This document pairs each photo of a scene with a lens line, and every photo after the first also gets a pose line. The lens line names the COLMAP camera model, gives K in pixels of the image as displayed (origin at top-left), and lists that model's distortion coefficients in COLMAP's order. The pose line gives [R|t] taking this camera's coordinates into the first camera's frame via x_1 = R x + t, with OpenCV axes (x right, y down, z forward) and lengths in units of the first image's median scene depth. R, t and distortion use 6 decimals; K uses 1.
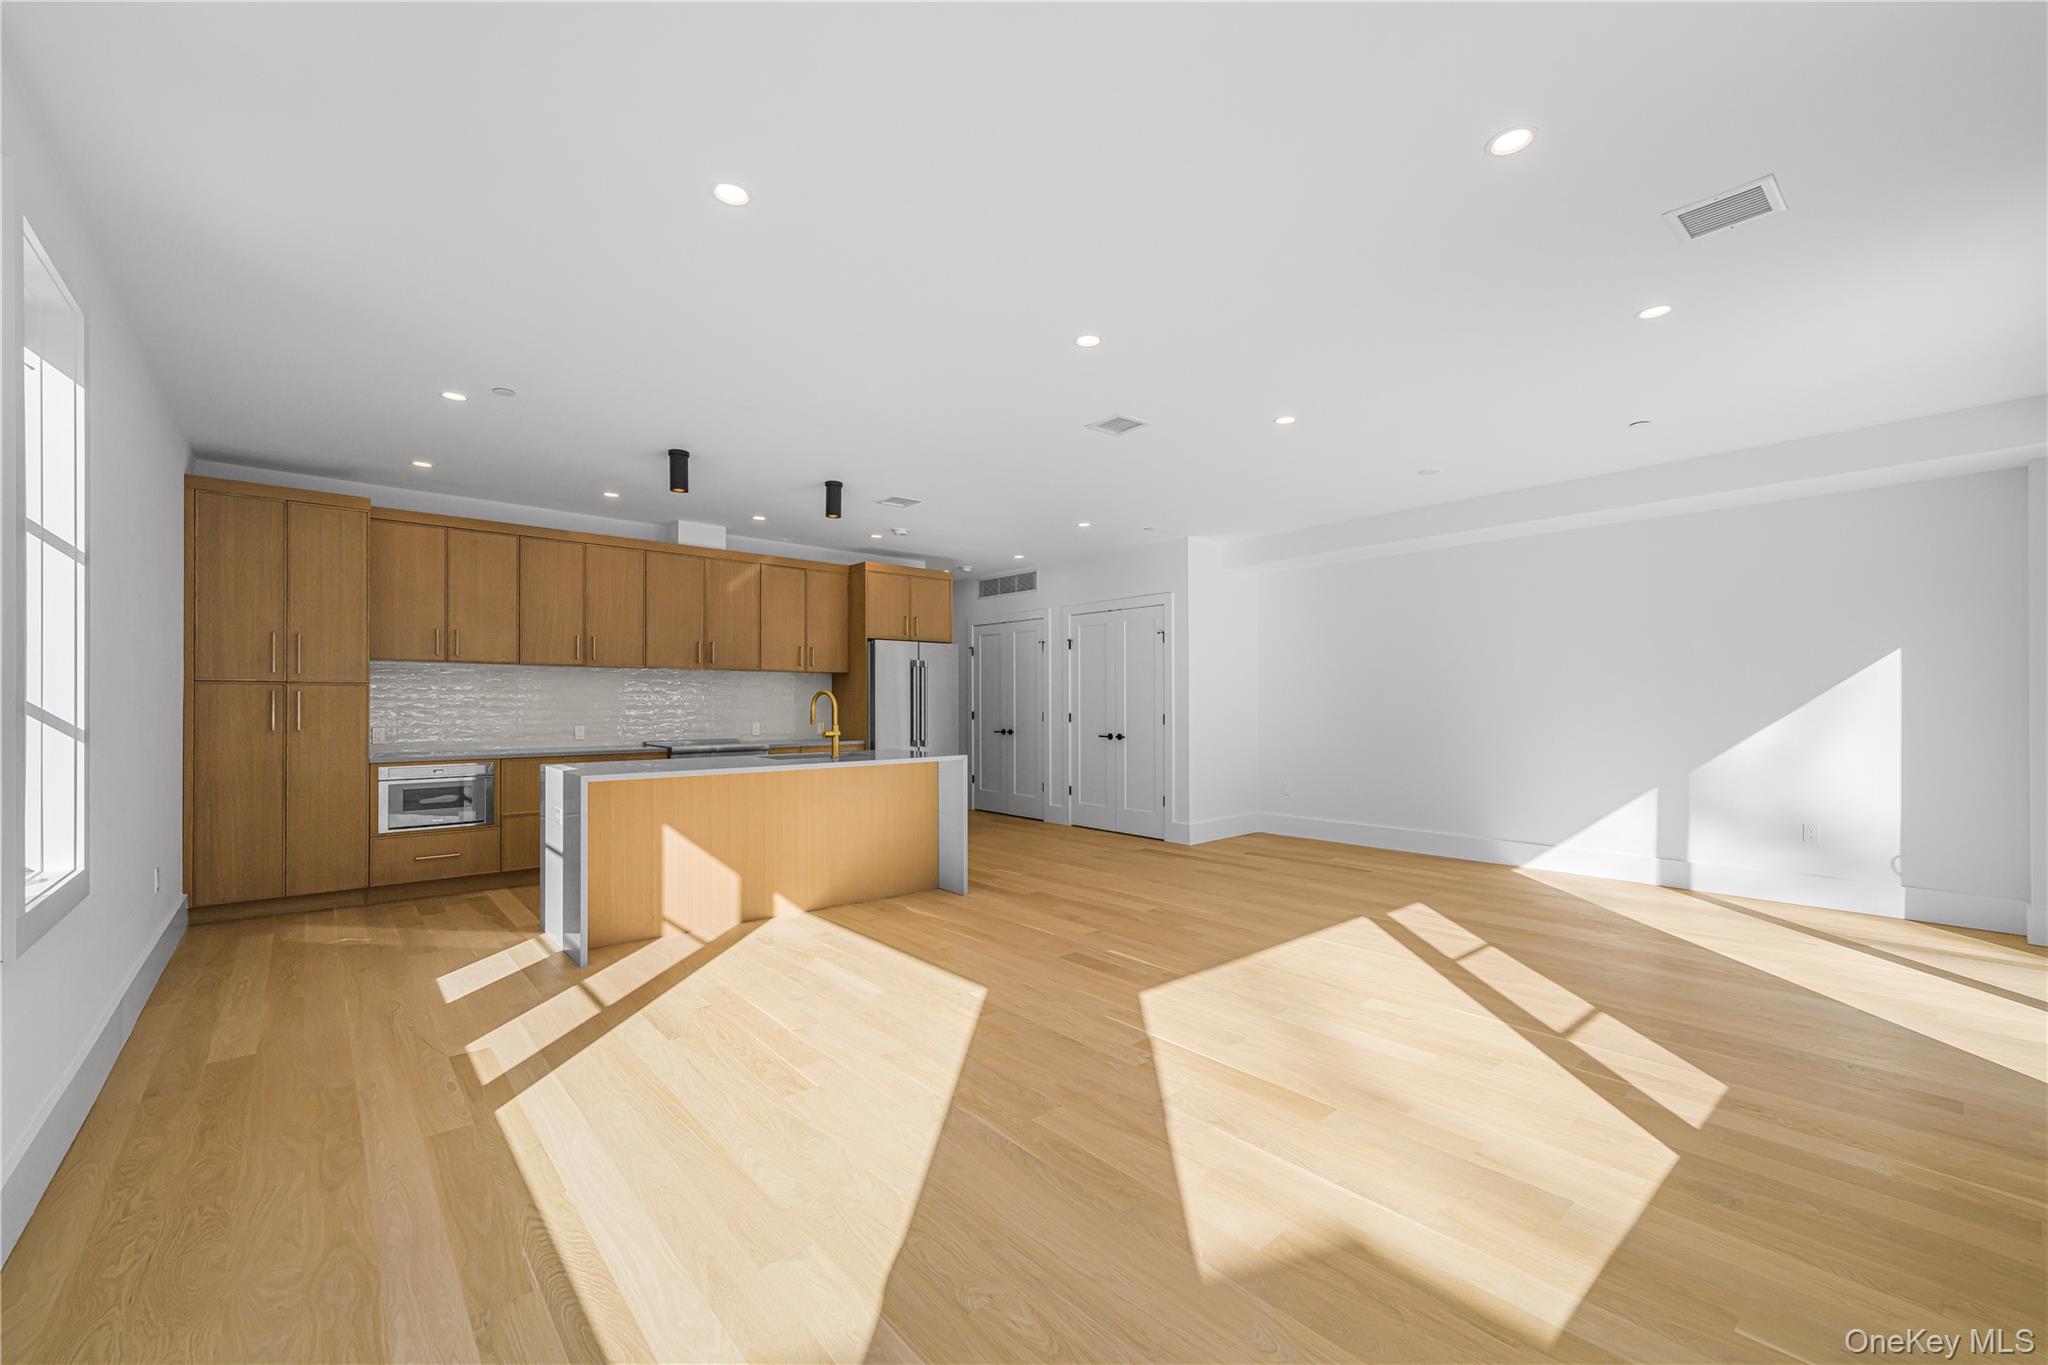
lens RADIAL K [[822.1, 0, 1021.4], [0, 822.1, 703.8], [0, 0, 1]] dist [-0.001025, 0.000129]
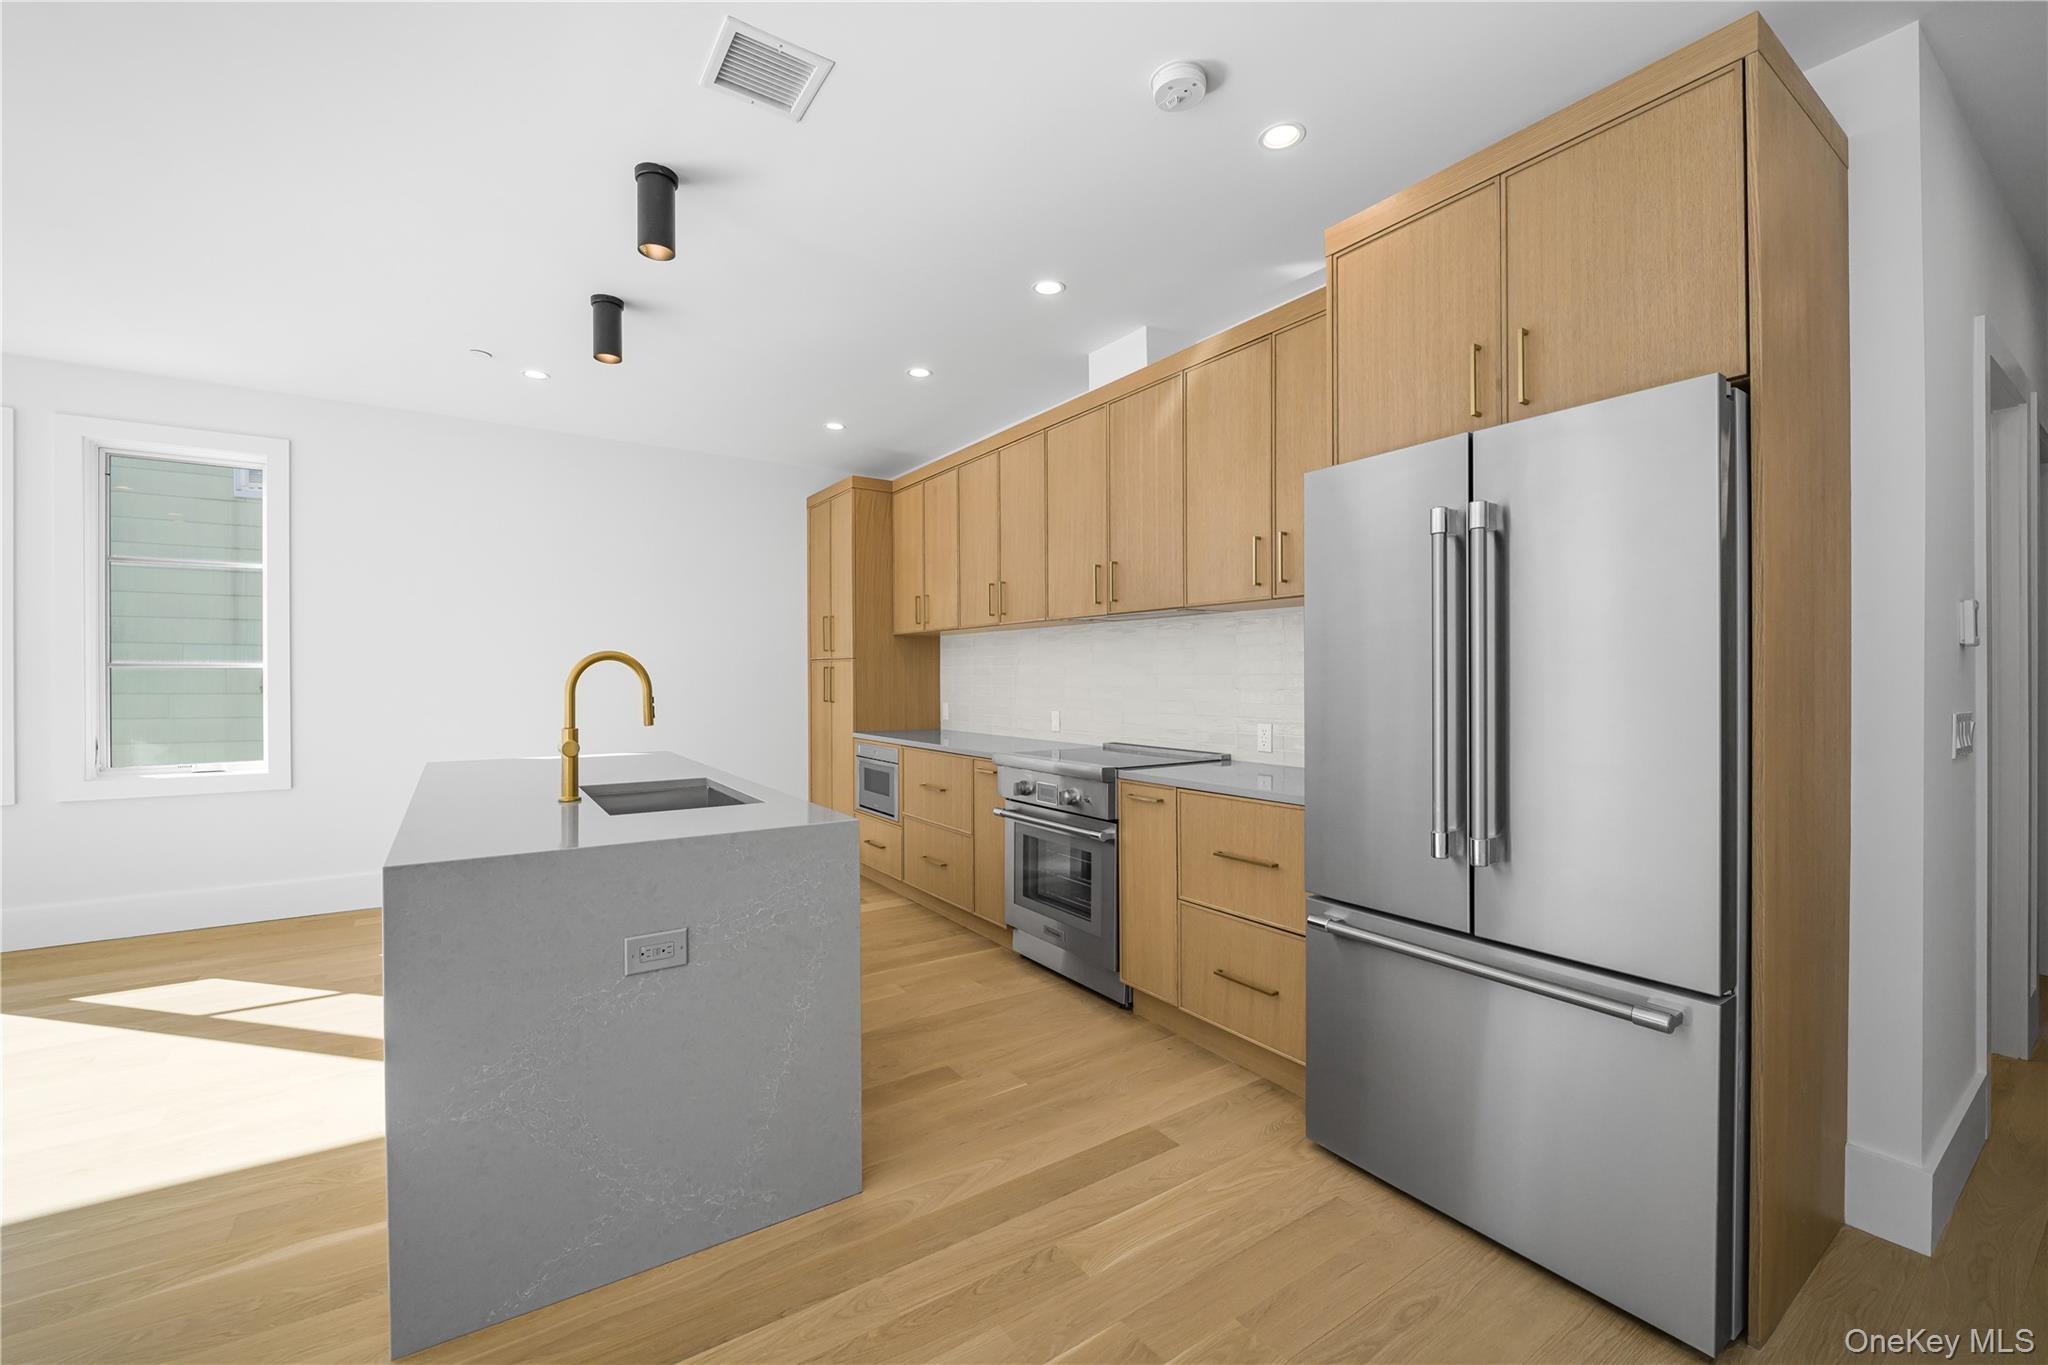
lens RADIAL K [[829.1, 0, 1039.2], [0, 829.1, 684.2], [0, 0, 1]] dist [-0.000771, -0.000047]
pose [[-0.102318, 0.006229, -0.994732, 0.214099], [-0.003182, 0.999973, 0.006589, -0.001087], [0.994747, 0.003840, -0.102295, 1.431902]]
